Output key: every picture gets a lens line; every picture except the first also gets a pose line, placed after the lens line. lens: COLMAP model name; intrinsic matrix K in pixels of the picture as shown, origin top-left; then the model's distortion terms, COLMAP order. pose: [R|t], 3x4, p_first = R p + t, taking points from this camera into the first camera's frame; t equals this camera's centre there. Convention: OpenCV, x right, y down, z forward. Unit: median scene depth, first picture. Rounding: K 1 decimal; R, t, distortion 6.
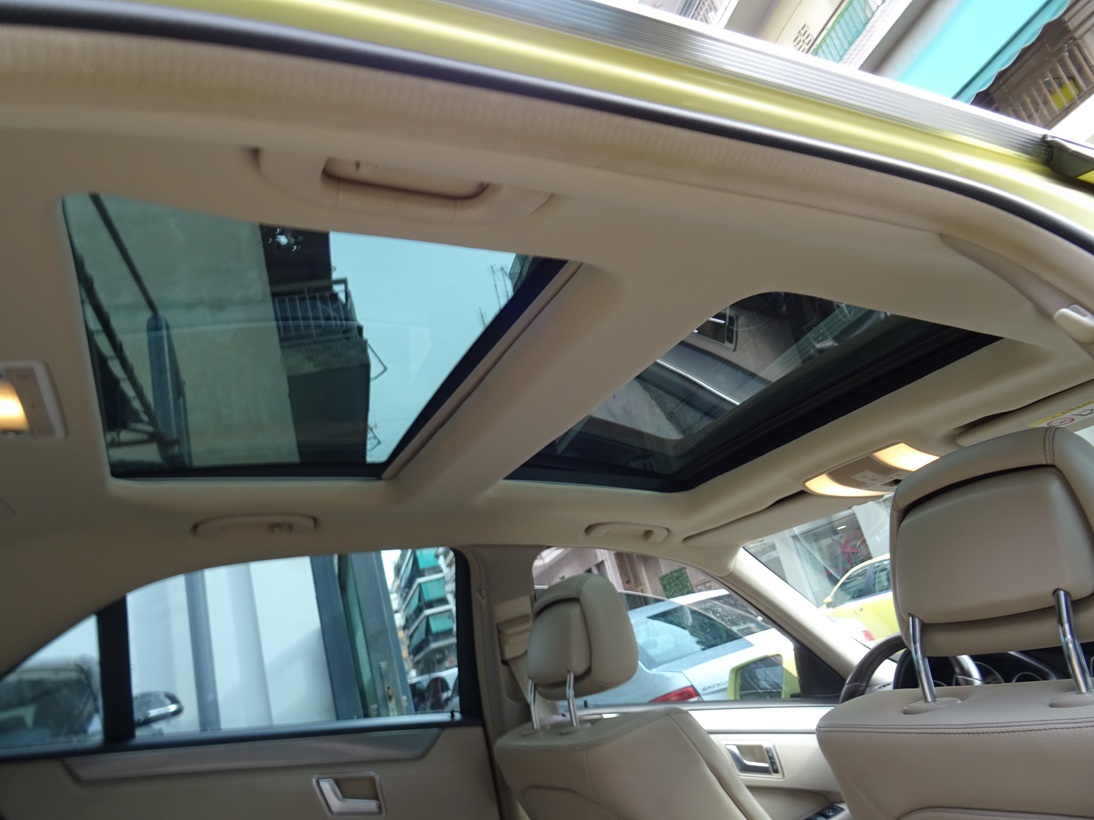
lens RADIAL K [[792.3, 0, 547.0], [0, 792.3, 410.0], [0, 0, 1]] dist [-0.007625, -0.000542]
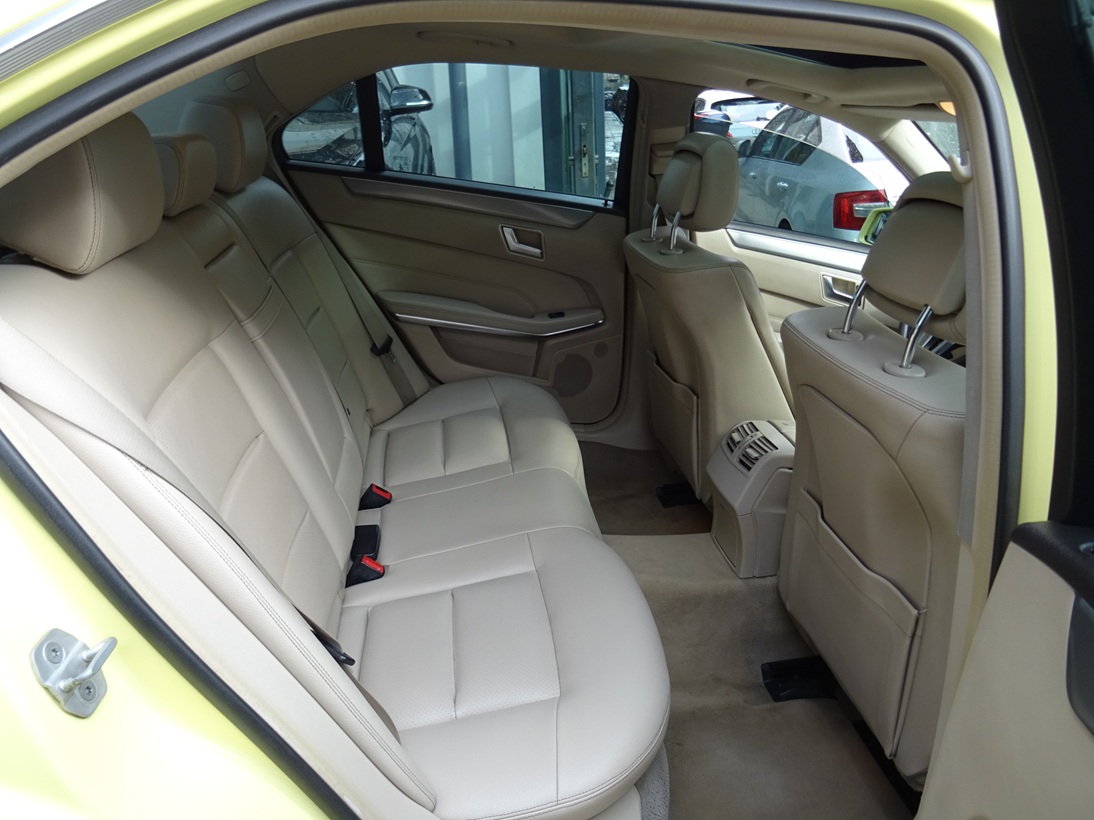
lens RADIAL K [[792.3, 0, 547.0], [0, 792.3, 410.0], [0, 0, 1]] dist [-0.007625, -0.000542]
pose [[0.934693, 0.303526, -0.184991, 0.138264], [-0.106334, 0.735360, 0.669282, -0.232641], [0.339180, -0.605902, 0.719611, -0.181014]]
